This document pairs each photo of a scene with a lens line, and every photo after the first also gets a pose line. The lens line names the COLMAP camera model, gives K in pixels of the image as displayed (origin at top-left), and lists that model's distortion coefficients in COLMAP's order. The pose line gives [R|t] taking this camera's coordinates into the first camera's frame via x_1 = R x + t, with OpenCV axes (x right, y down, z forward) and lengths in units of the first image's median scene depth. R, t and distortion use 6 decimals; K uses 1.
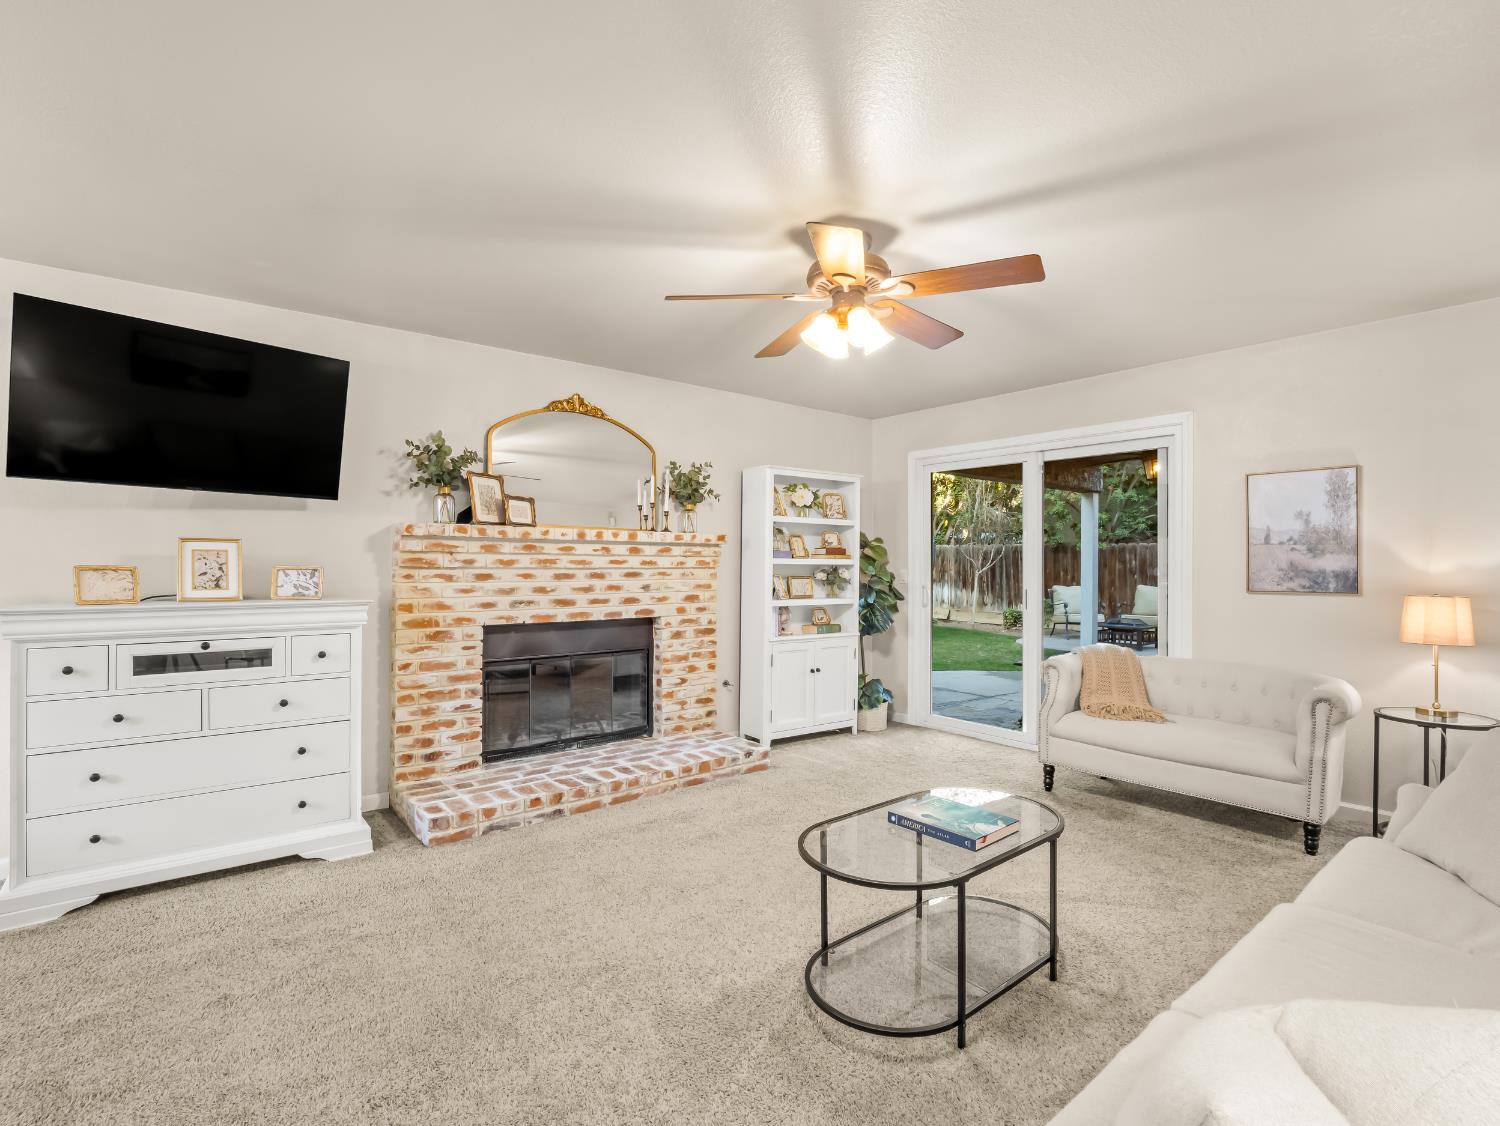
lens RADIAL K [[720.4, 0, 749.2], [0, 720.4, 561.4], [0, 0, 1]] dist [-0.011015, -0.004887]
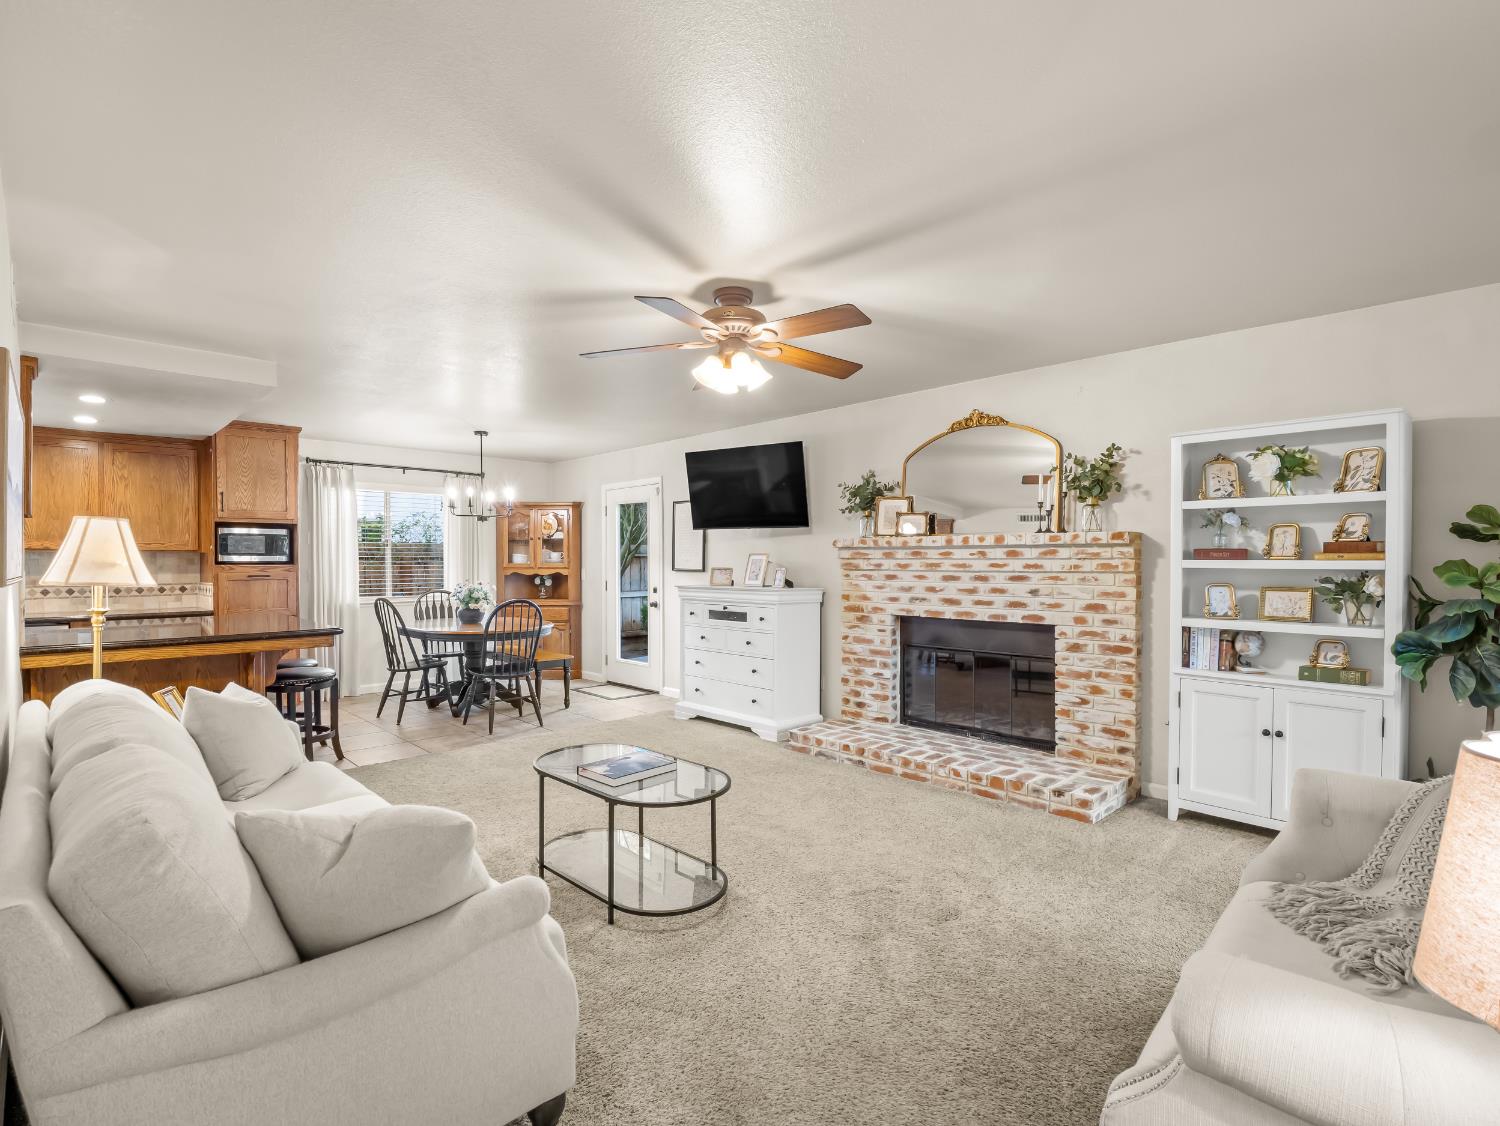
lens RADIAL K [[720.4, 0, 749.2], [0, 720.4, 564.4], [0, 0, 1]] dist [-0.011015, -0.004887]
pose [[0.096757, -0.004900, -0.995296, 0.830909], [-0.000590, 0.999987, -0.004981, 0.004896], [0.995308, 0.001070, 0.096753, 0.577934]]
